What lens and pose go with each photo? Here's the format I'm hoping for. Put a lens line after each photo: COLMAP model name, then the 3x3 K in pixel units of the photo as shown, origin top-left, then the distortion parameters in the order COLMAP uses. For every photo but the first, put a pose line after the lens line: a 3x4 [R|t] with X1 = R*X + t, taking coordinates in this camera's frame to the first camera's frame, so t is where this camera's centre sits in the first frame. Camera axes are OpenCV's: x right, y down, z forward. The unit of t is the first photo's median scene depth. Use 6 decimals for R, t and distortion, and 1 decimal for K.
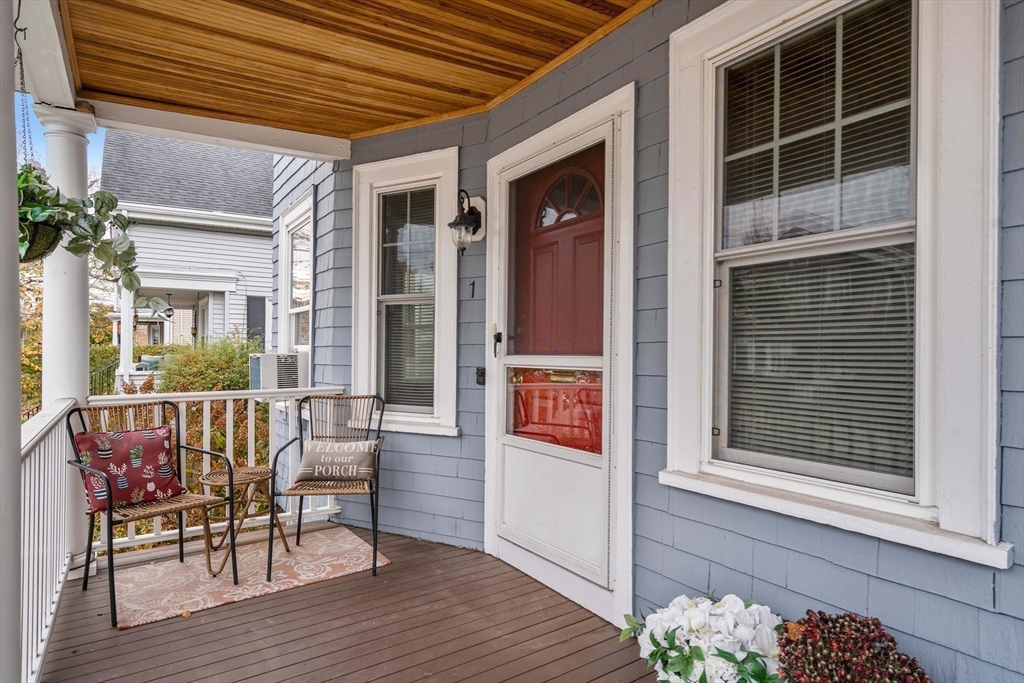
lens RADIAL K [[567.1, 0, 514.5], [0, 567.1, 363.4], [0, 0, 1]] dist [0.001199, 0.001379]
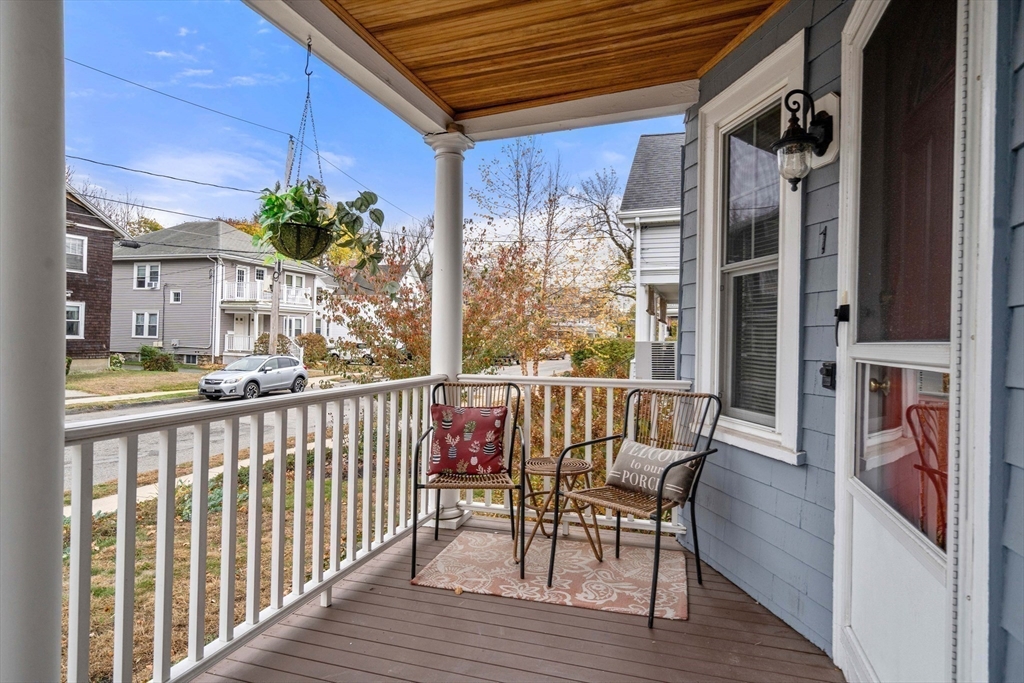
lens RADIAL K [[578.3, 0, 512.0], [0, 578.3, 341.5], [0, 0, 1]] dist [0.013552, -0.000525]
pose [[0.611906, 0.007190, -0.790898, 0.241850], [-0.030089, 0.999446, -0.014194, 0.003839], [0.790358, 0.032483, 0.611784, 0.337272]]
